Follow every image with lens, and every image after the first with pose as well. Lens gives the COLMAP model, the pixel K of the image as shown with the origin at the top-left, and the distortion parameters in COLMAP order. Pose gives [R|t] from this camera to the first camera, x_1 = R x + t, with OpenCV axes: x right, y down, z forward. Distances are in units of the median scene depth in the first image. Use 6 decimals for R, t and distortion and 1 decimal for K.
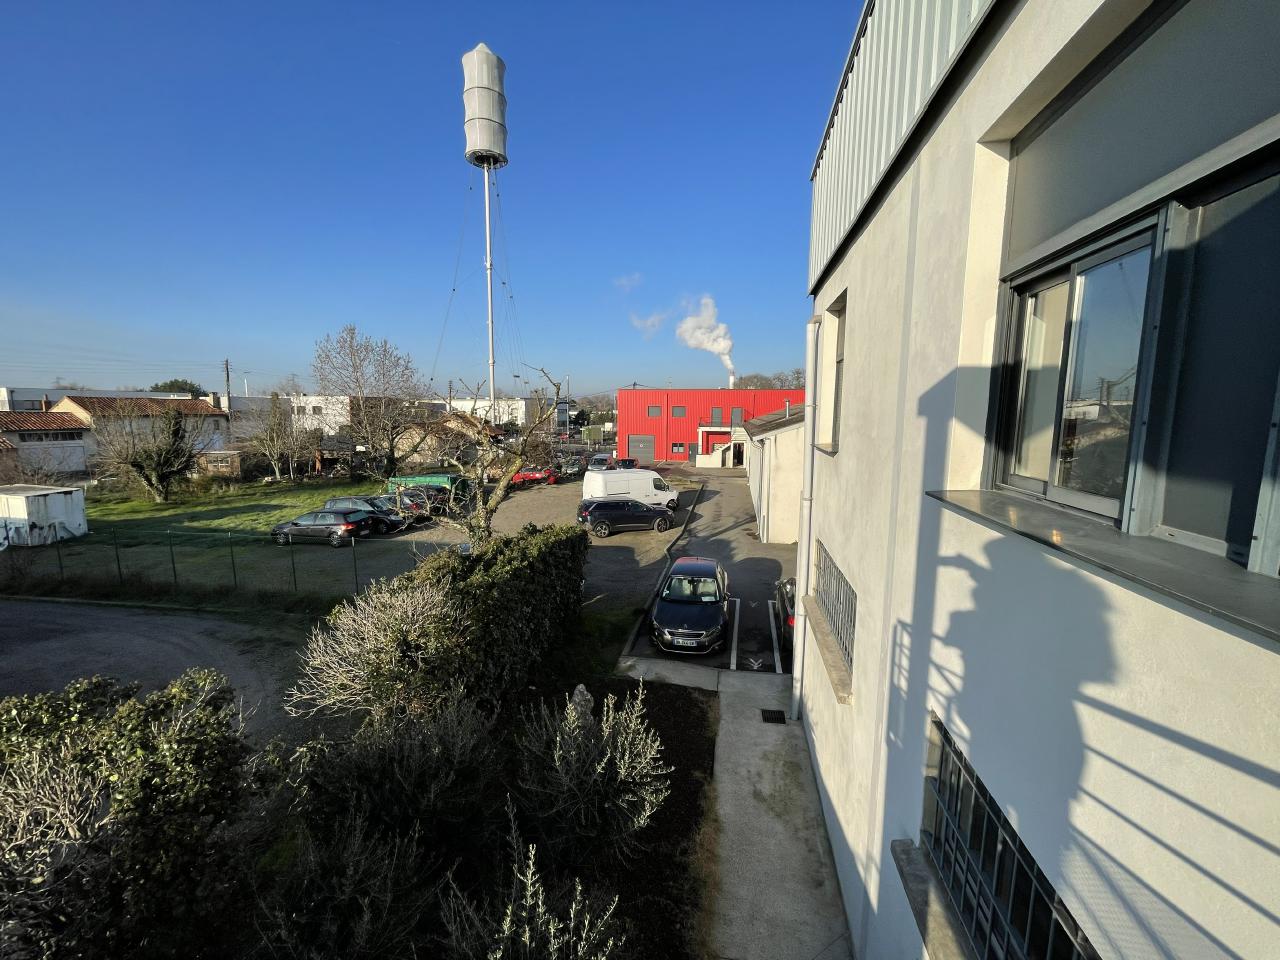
lens RADIAL K [[520.7, 0, 642.0], [0, 520.7, 481.2], [0, 0, 1]] dist [-0.006784, 0.000830]
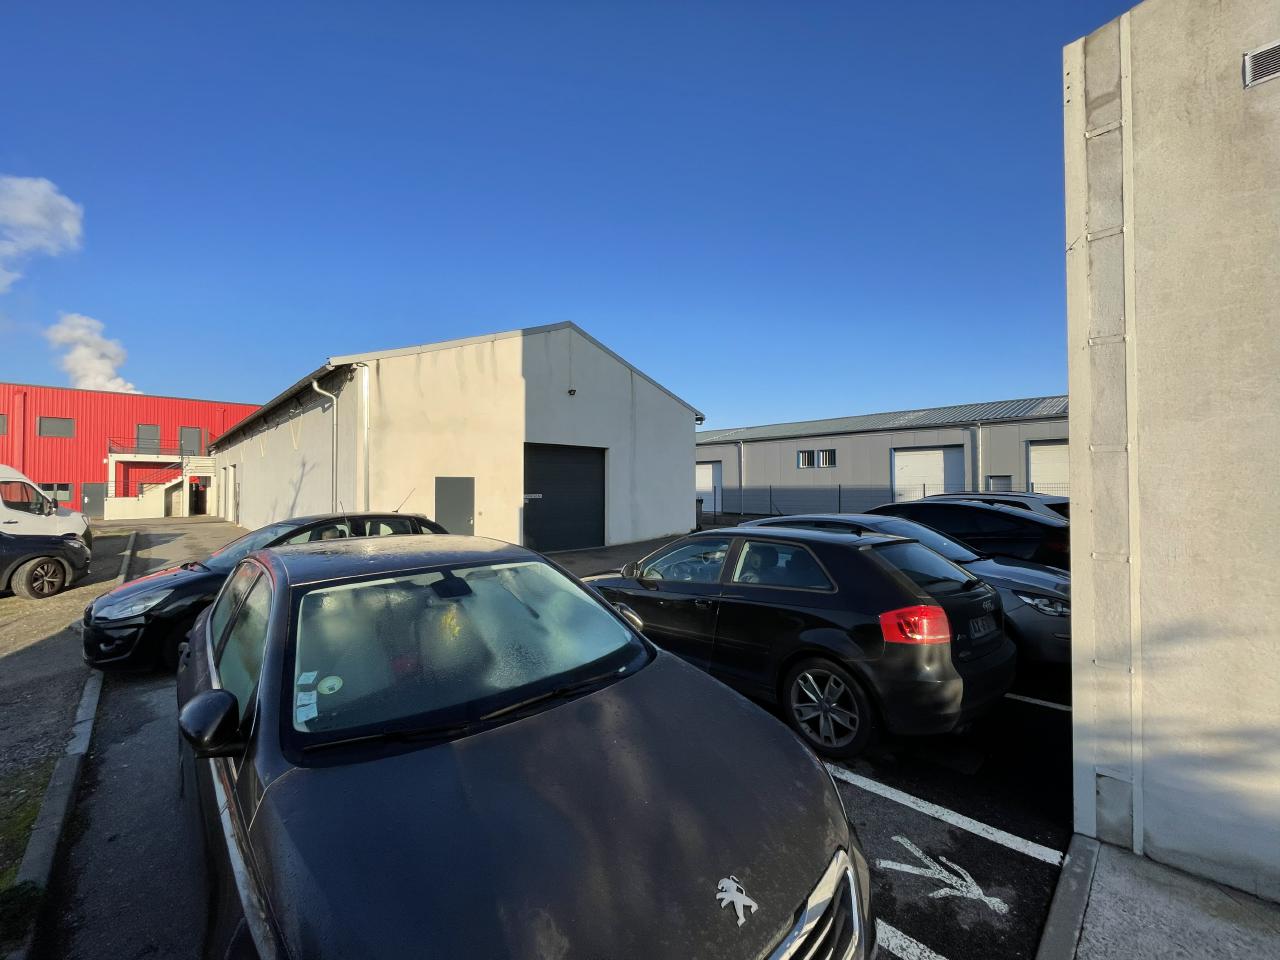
lens RADIAL K [[520.7, 0, 642.0], [0, 520.7, 478.7], [0, 0, 1]] dist [-0.006784, 0.000830]
pose [[0.593497, 0.006004, 0.804814, -0.002666], [0.108737, 0.990206, -0.087573, 0.041825], [-0.797457, 0.139488, 0.587031, 0.195869]]
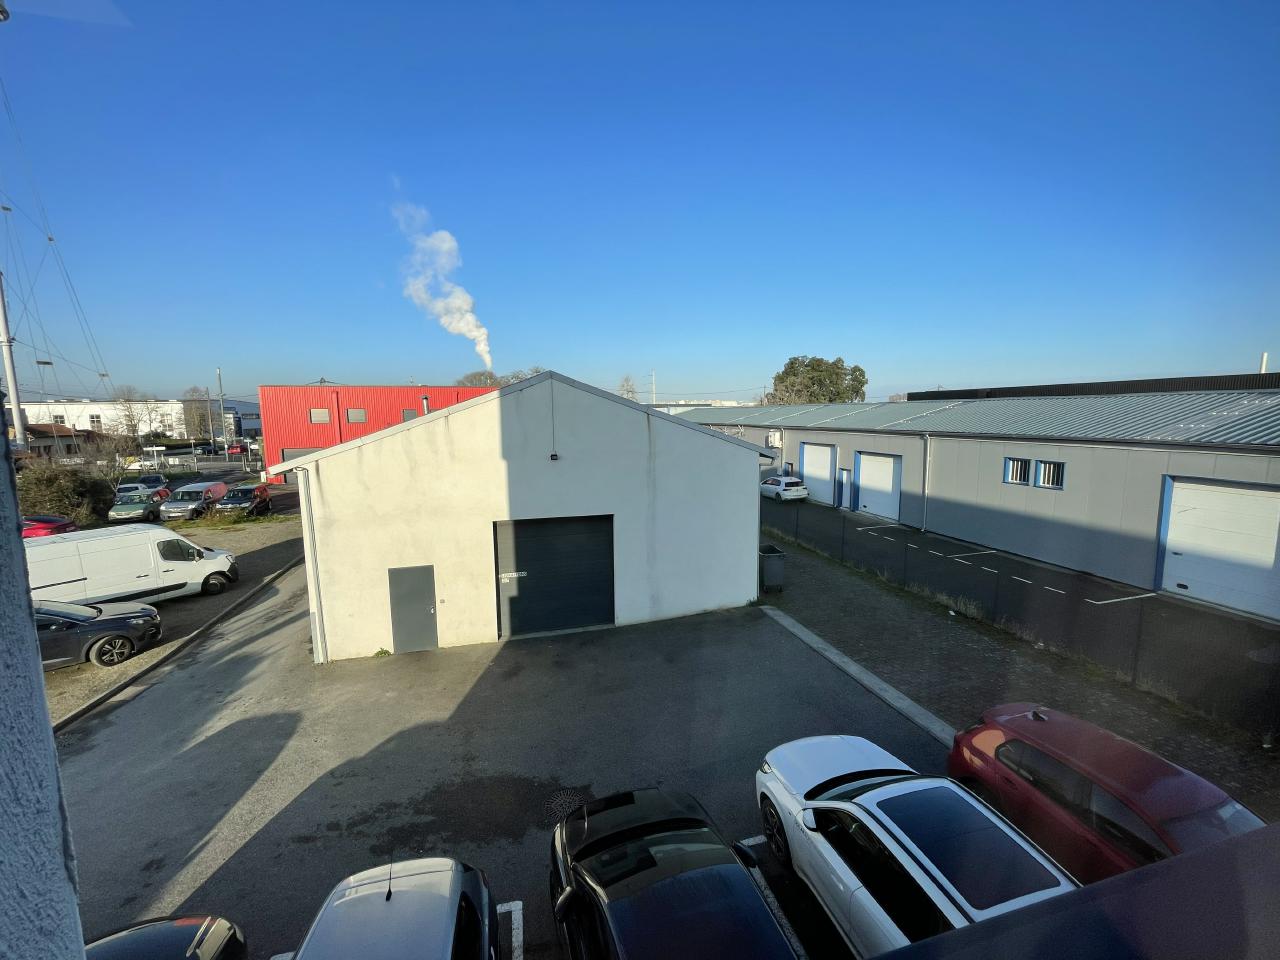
lens RADIAL K [[520.7, 0, 641.2], [0, 520.7, 475.6], [0, 0, 1]] dist [-0.006784, 0.000830]
pose [[0.906492, -0.064245, 0.417306, 0.132431], [0.069745, 0.997563, 0.002072, -0.020670], [-0.416422, 0.027227, 0.908764, 0.153089]]
